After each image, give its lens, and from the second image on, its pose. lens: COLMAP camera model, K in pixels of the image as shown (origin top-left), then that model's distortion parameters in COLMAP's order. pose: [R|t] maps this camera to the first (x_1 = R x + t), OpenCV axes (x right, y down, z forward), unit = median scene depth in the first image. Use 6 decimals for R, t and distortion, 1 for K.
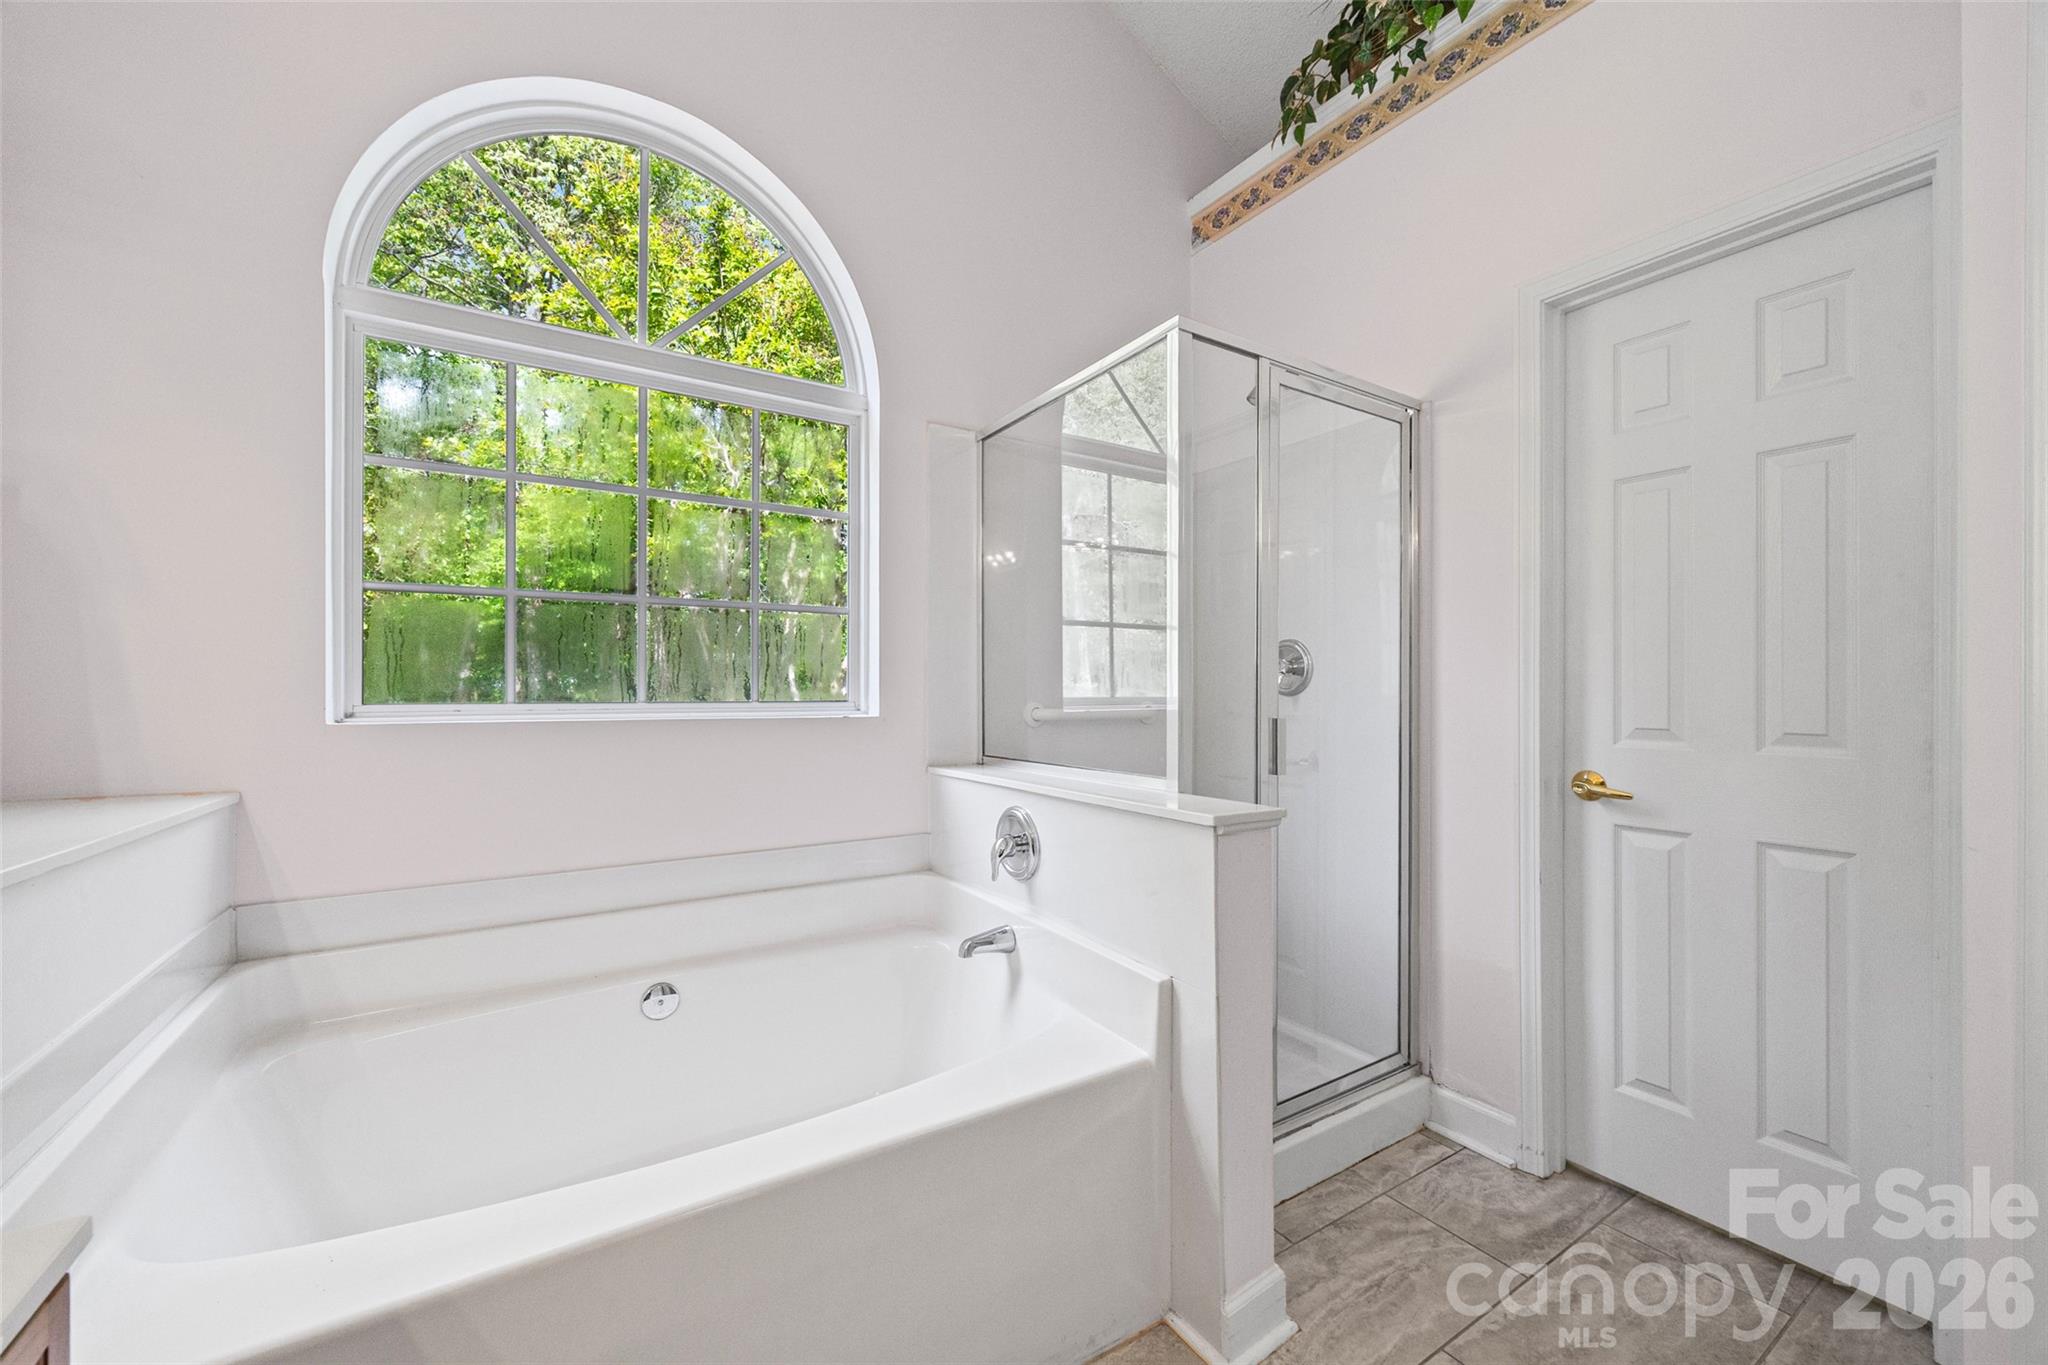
lens RADIAL K [[785.1, 0, 1008.9], [0, 785.1, 698.6], [0, 0, 1]] dist [-0.000233, 0.000343]
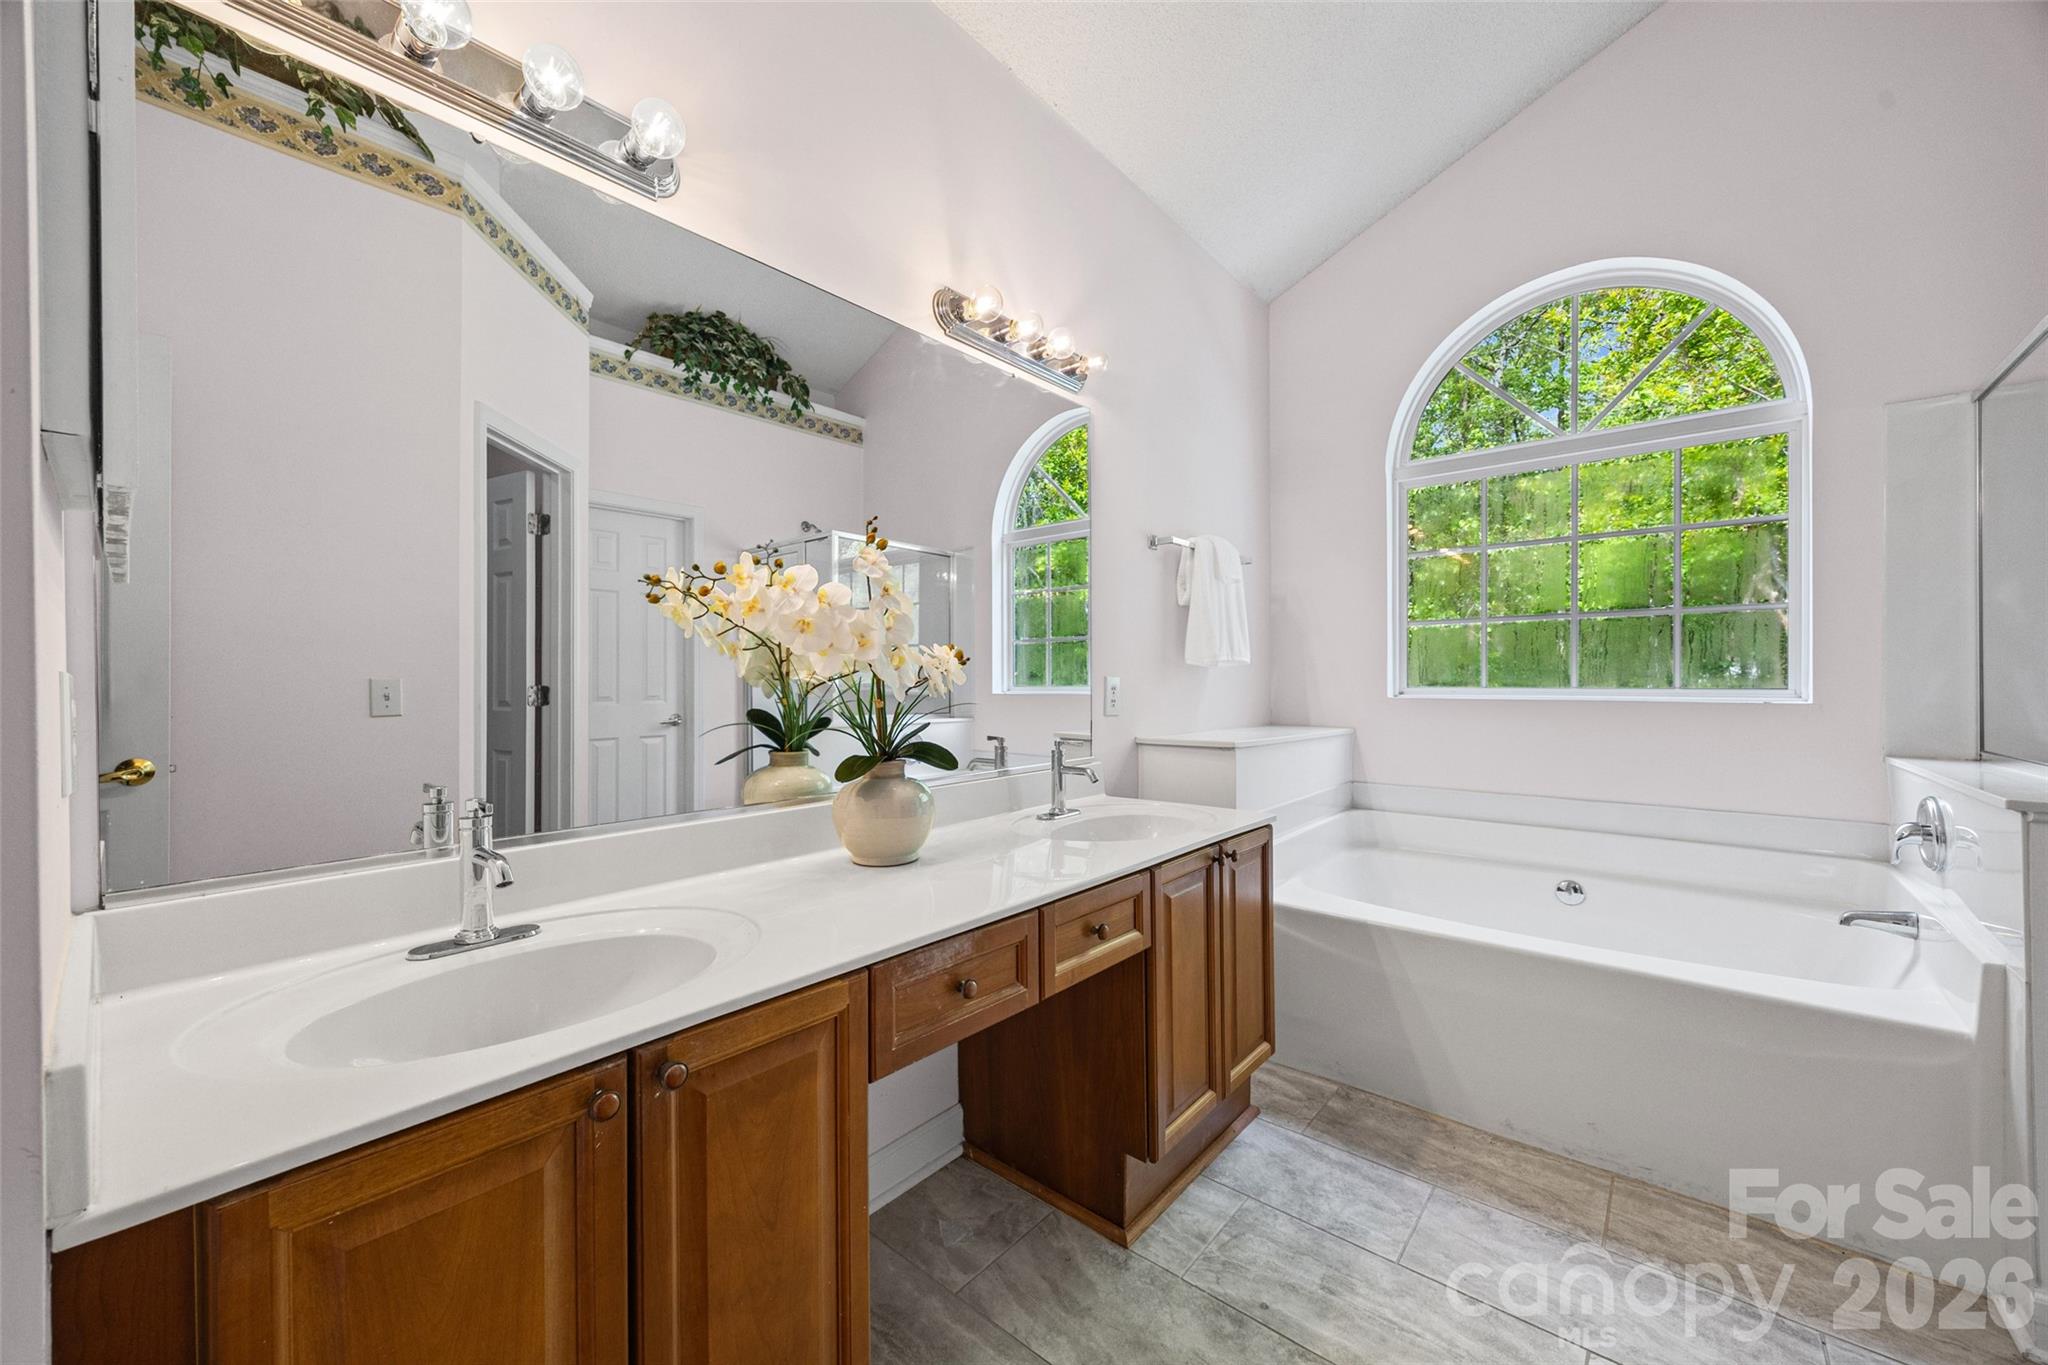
lens RADIAL K [[785.1, 0, 1023.5], [0, 785.1, 674.7], [0, 0, 1]] dist [-0.000233, 0.000343]
pose [[0.299606, -0.008619, -0.954024, 0.647803], [-0.006344, 0.999919, -0.011025, 0.003881], [0.954042, 0.009355, 0.299528, -0.409092]]
